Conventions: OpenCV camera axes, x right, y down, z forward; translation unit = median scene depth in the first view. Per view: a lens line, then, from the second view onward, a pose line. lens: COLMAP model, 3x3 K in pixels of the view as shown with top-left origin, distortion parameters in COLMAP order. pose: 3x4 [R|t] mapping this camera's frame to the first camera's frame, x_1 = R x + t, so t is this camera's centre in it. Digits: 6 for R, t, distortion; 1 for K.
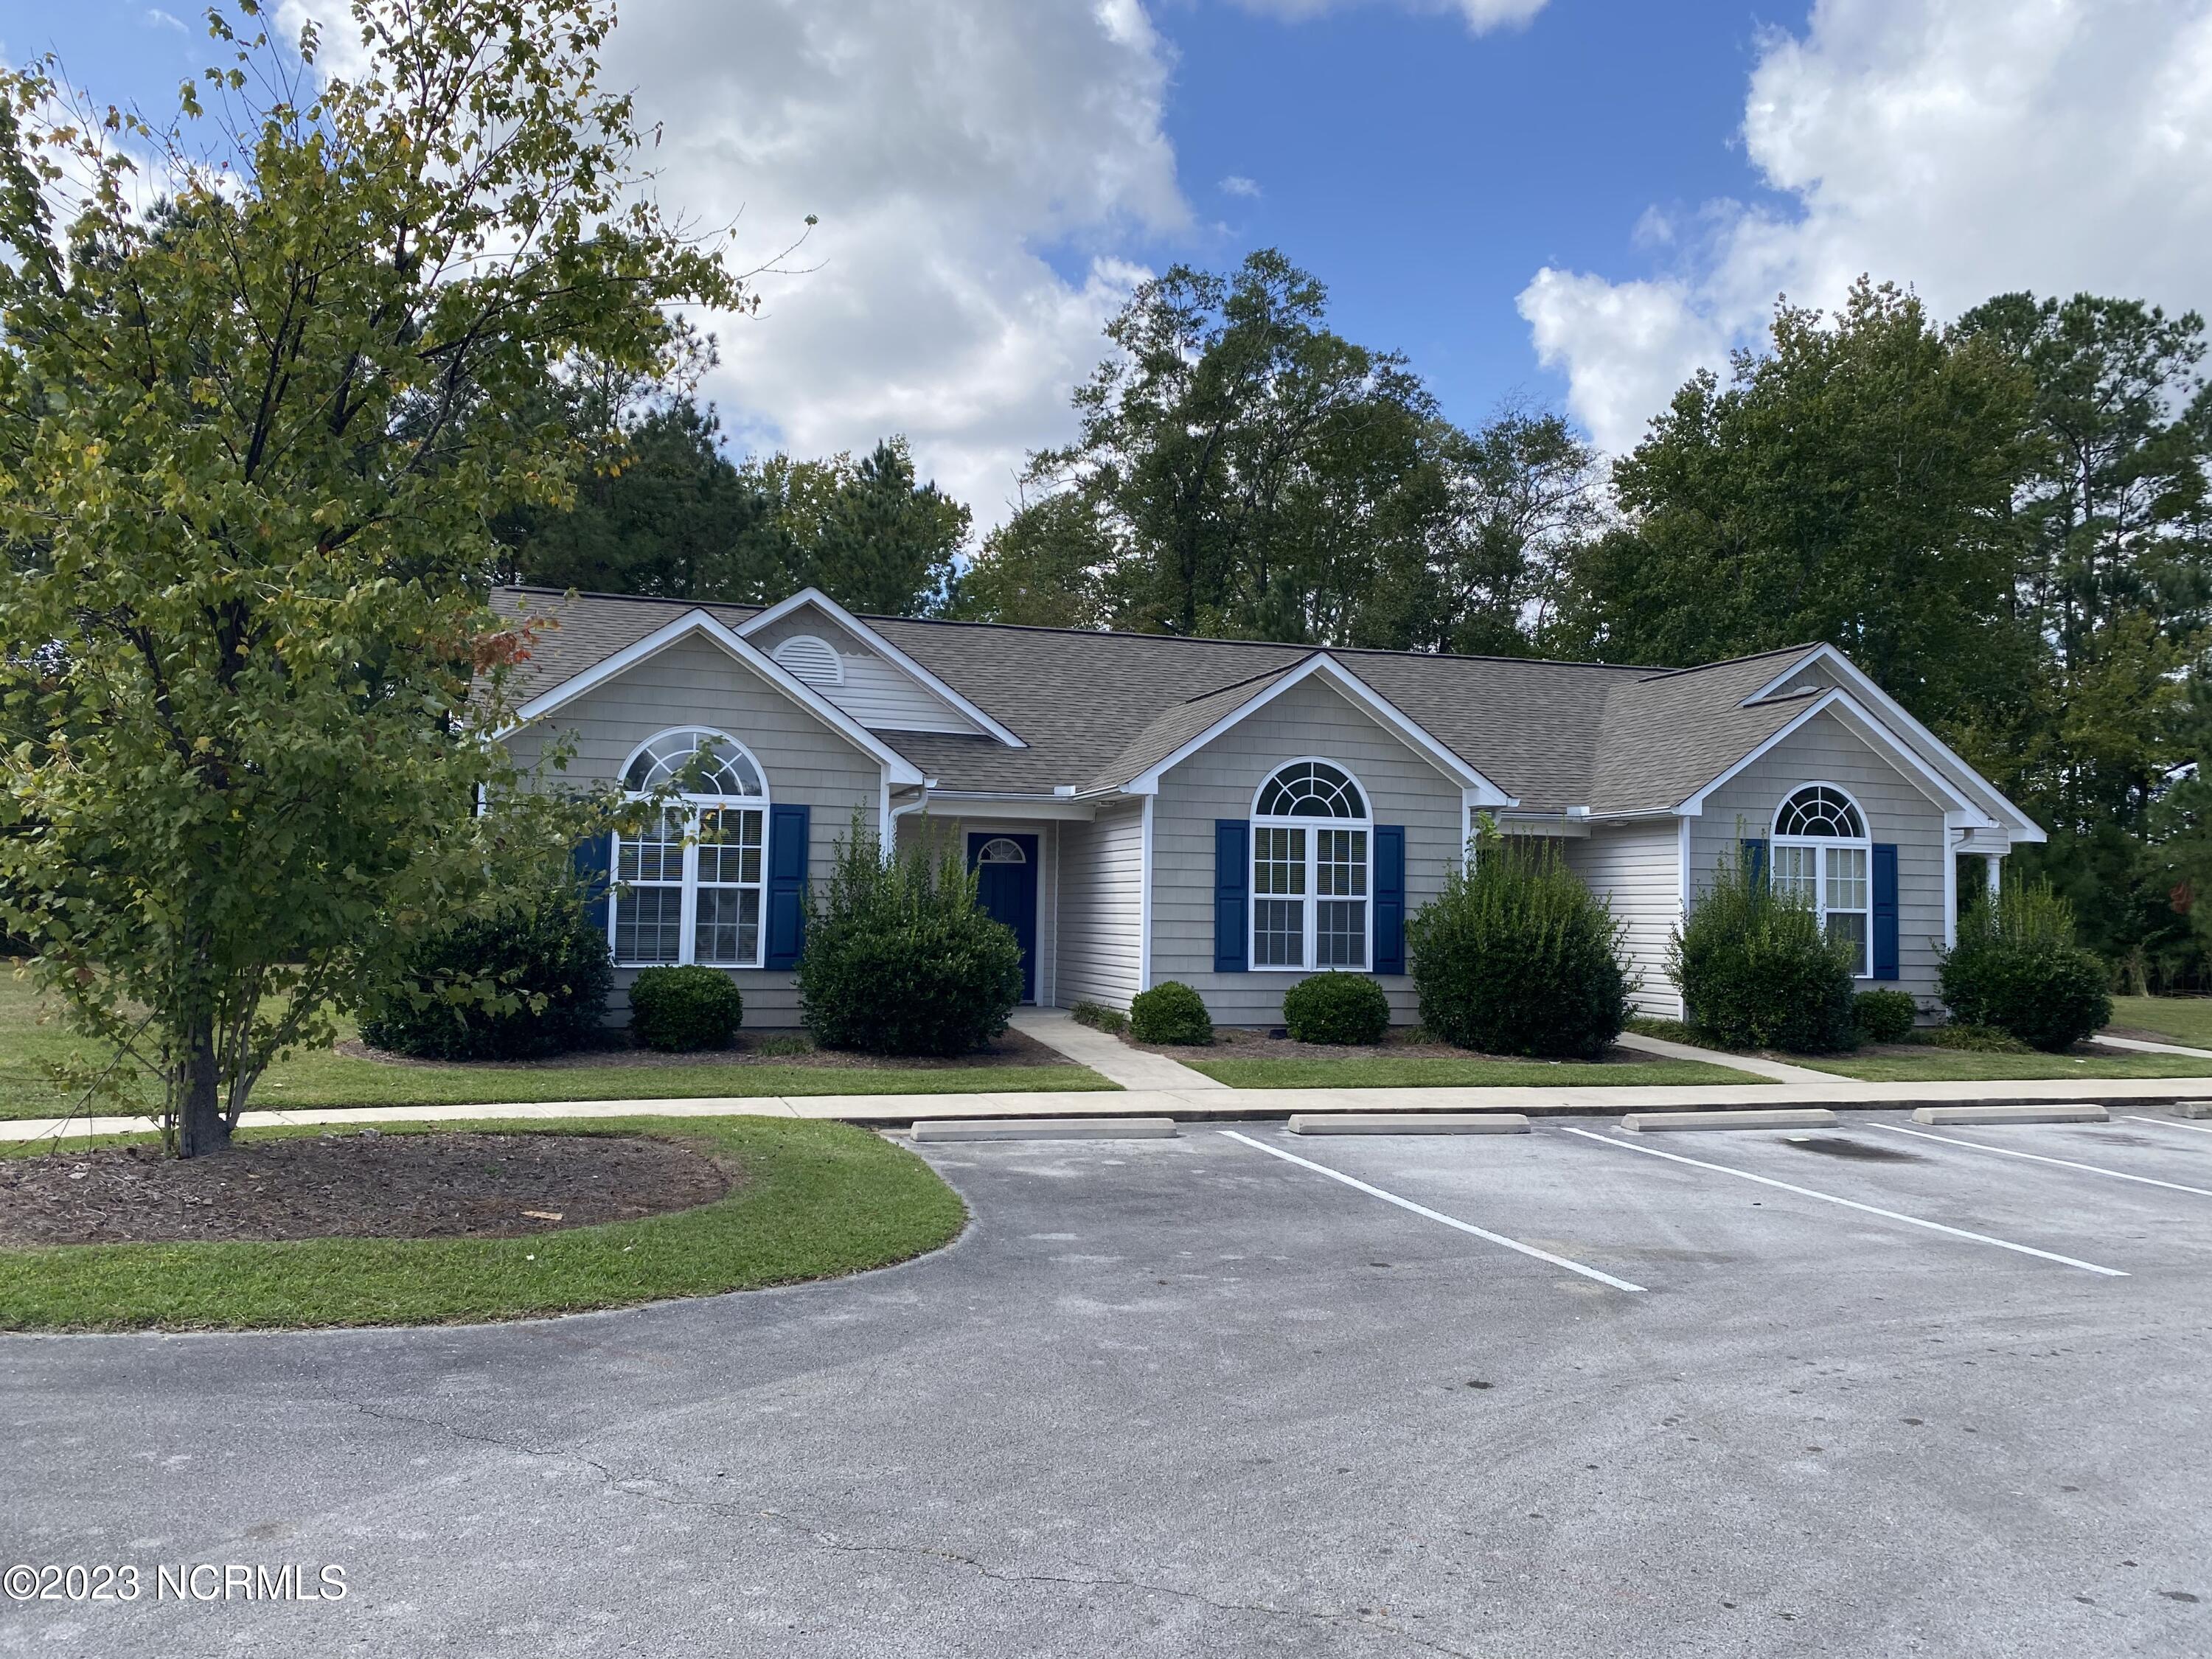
lens RADIAL K [[1664.6, 0, 1106.0], [0, 1664.6, 829.5], [0, 0, 1]] dist [0.043789, -0.001581]
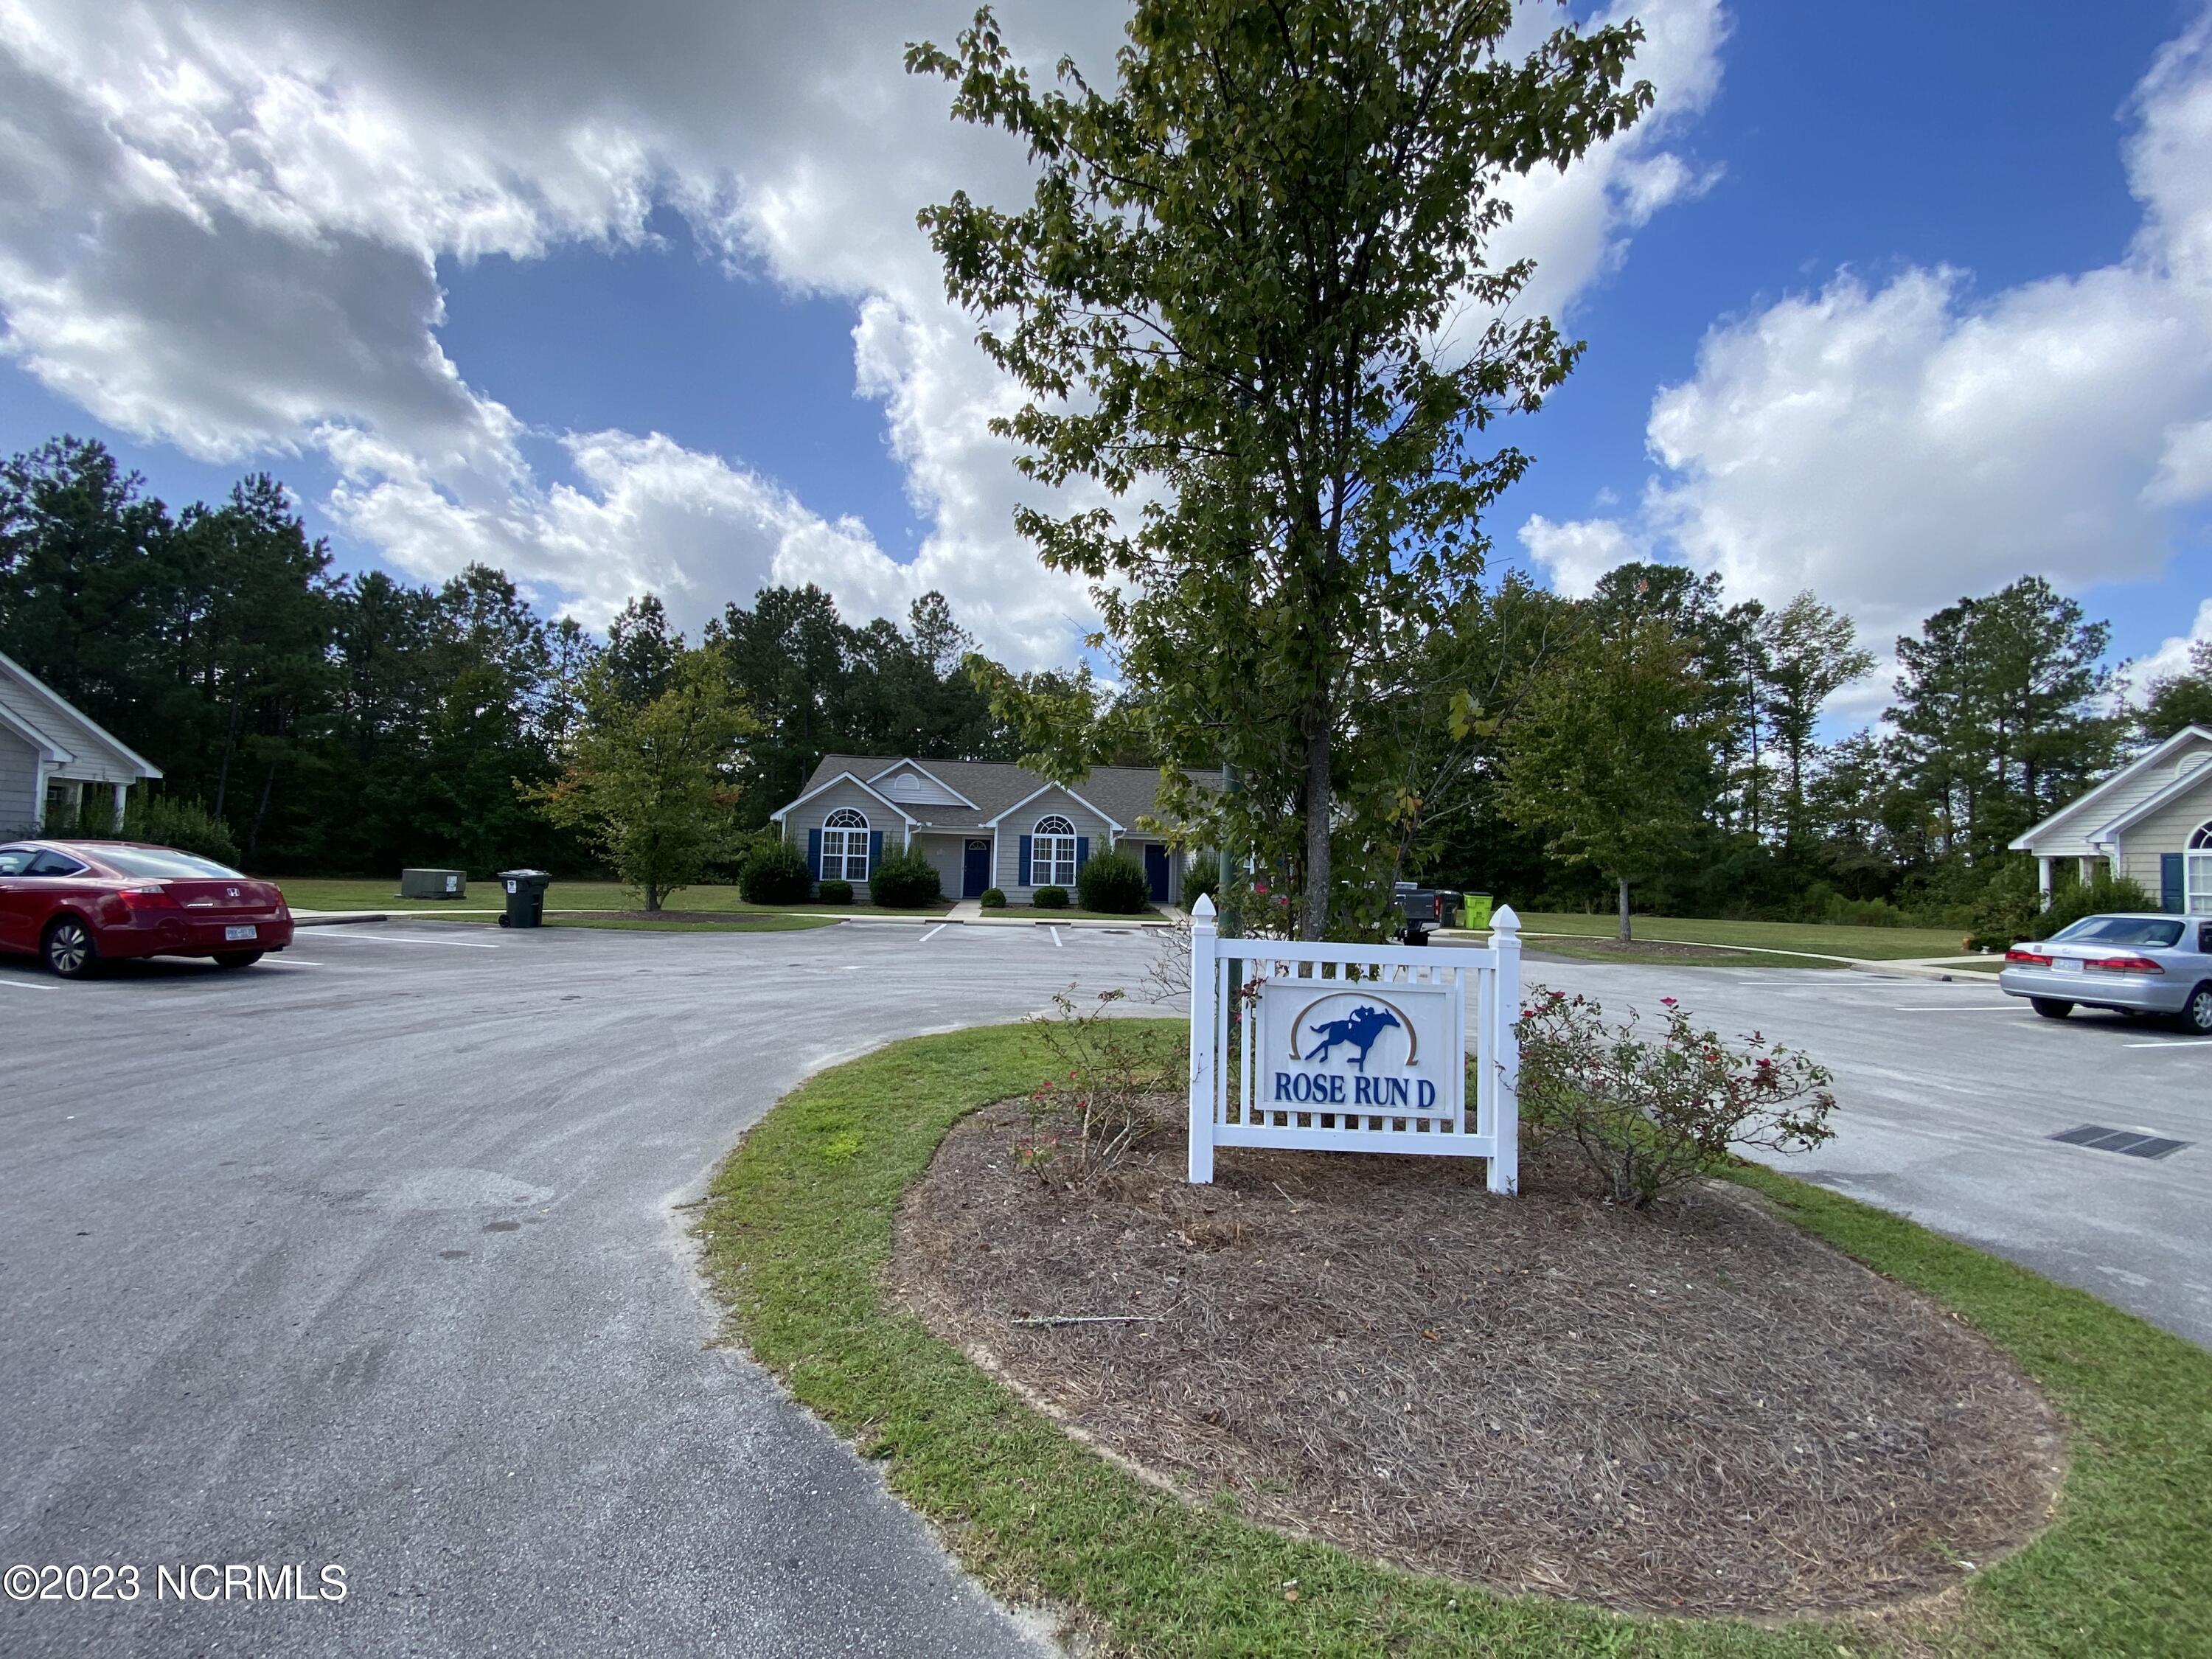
lens RADIAL K [[889.1, 0, 1099.6], [0, 889.1, 863.4], [0, 0, 1]] dist [-0.000426, -0.000078]
pose [[0.975002, 0.005739, -0.222121, 0.561378], [0.001582, 0.999462, 0.032767, -0.007481], [0.222189, -0.032299, 0.974468, -0.535538]]
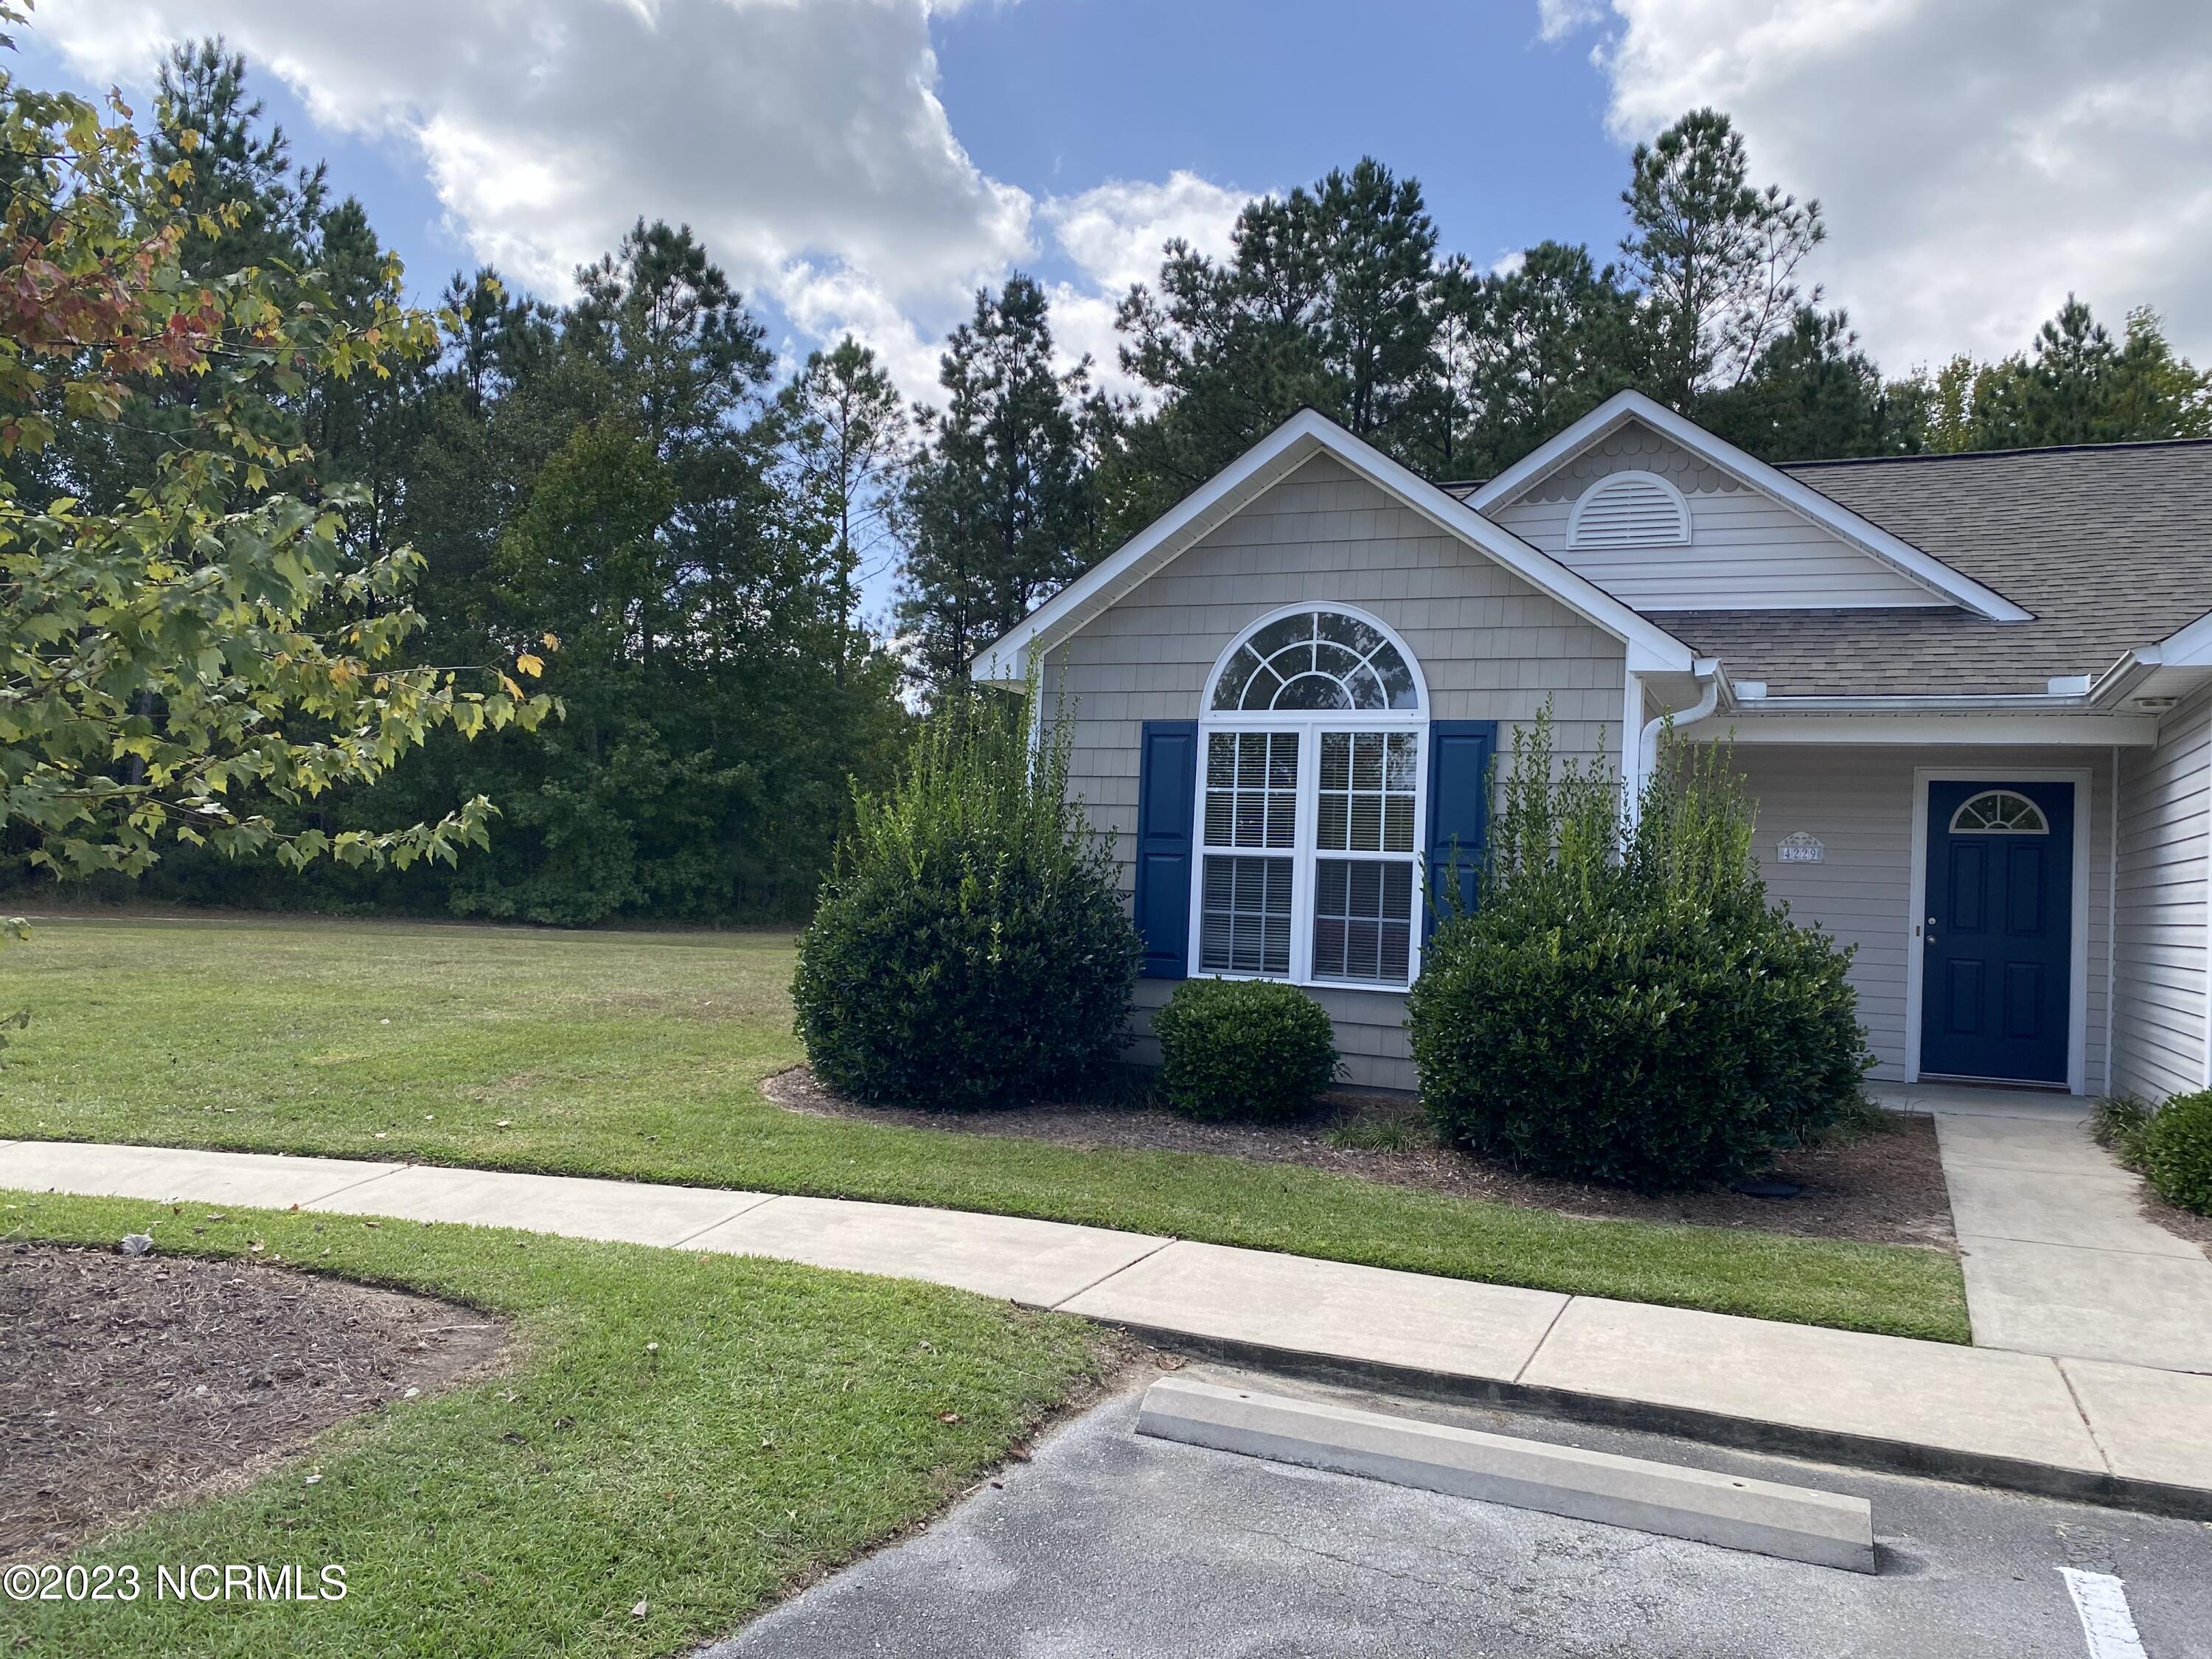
lens RADIAL K [[1644.2, 0, 1103.0], [0, 1644.2, 863.1], [0, 0, 1]] dist [-0.004720, -0.004631]
pose [[0.742144, 0.006179, -0.670212, 0.097742], [0.002825, 0.999920, 0.012347, 0.025578], [0.670235, -0.011056, 0.742067, 0.436735]]
